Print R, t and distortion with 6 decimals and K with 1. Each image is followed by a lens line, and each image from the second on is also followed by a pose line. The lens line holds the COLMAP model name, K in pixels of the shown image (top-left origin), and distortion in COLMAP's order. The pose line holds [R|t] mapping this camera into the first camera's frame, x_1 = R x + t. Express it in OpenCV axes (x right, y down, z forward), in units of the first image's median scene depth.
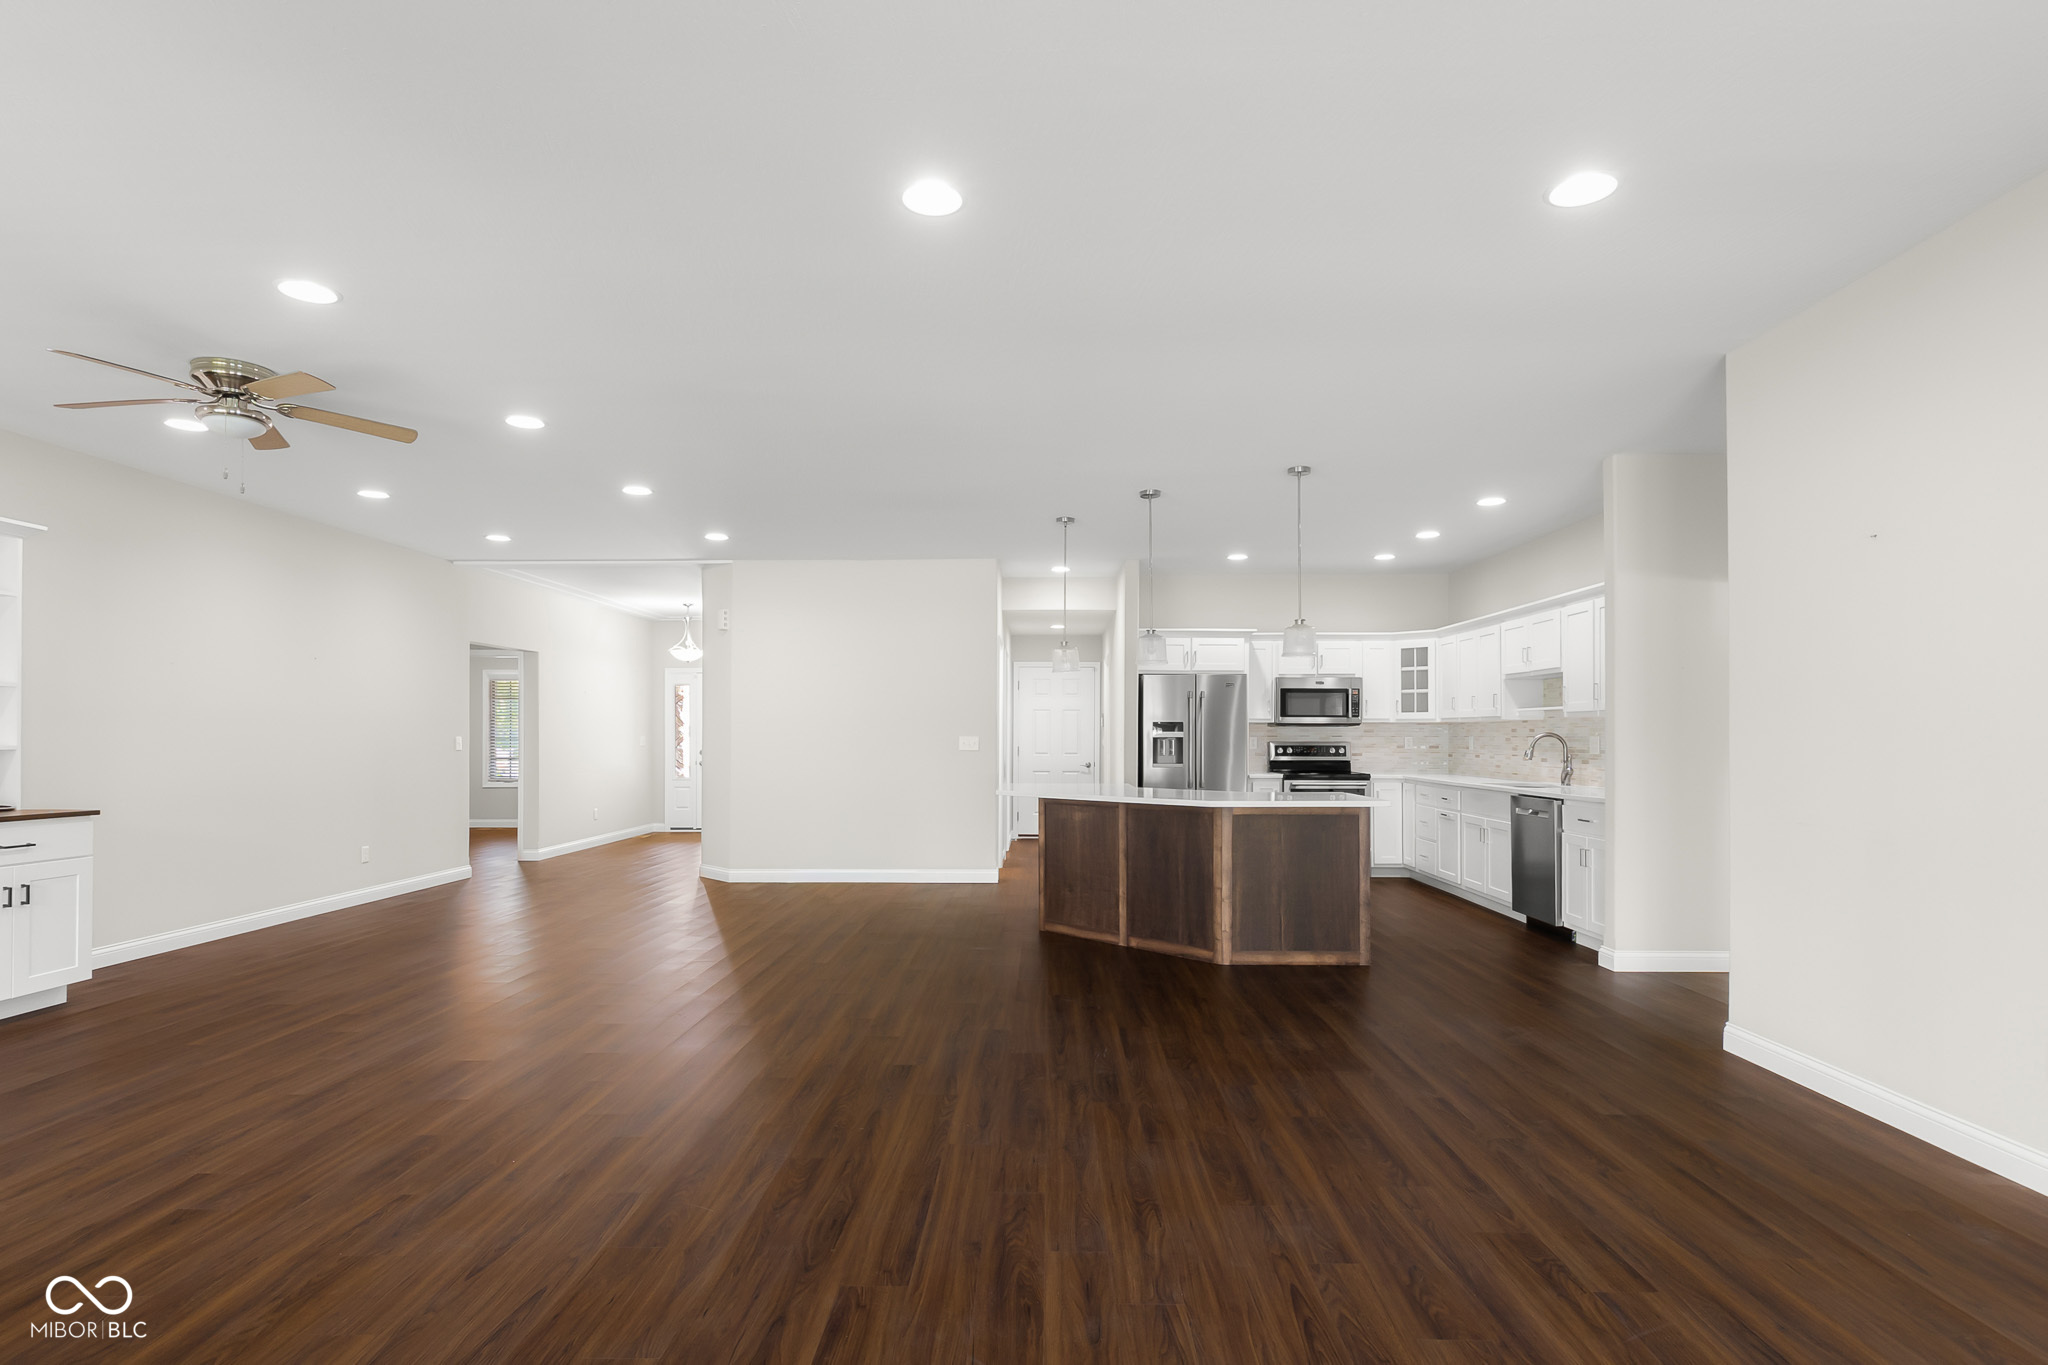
lens RADIAL K [[1047.0, 0, 1022.4], [0, 1047.0, 715.7], [0, 0, 1]] dist [0.002348, 0.000423]
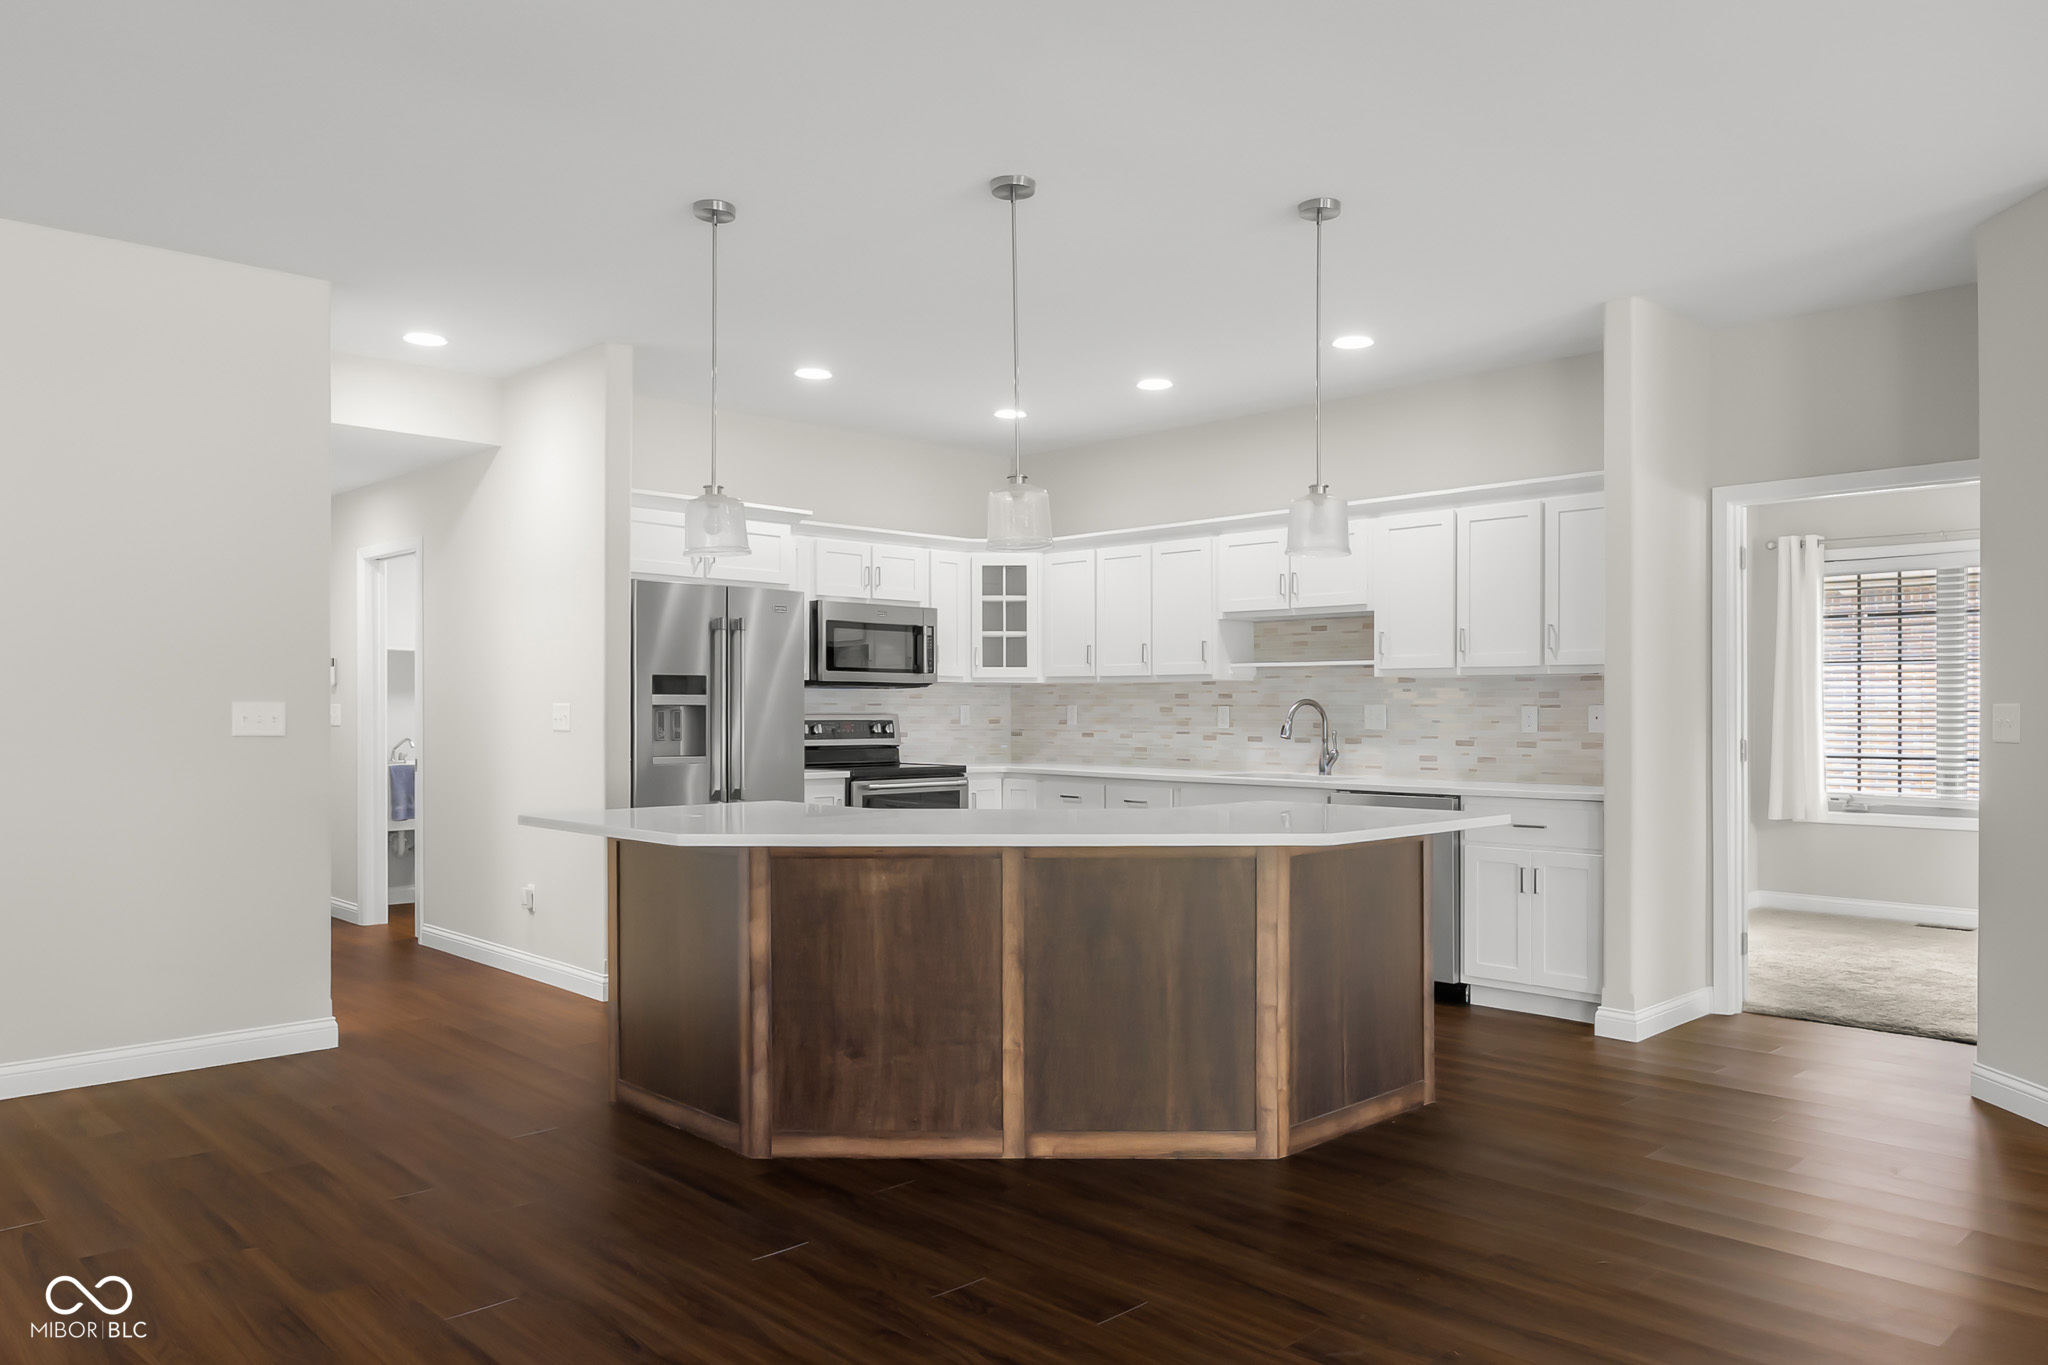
lens RADIAL K [[1439.0, 0, 1059.6], [0, 1439.0, 703.6], [0, 0, 1]] dist [-0.005777, -0.001536]
pose [[0.696077, 0.003043, 0.717961, -0.340856], [-0.014798, 0.999839, 0.010109, 0.014241], [-0.717815, -0.017661, 0.696010, 0.548245]]
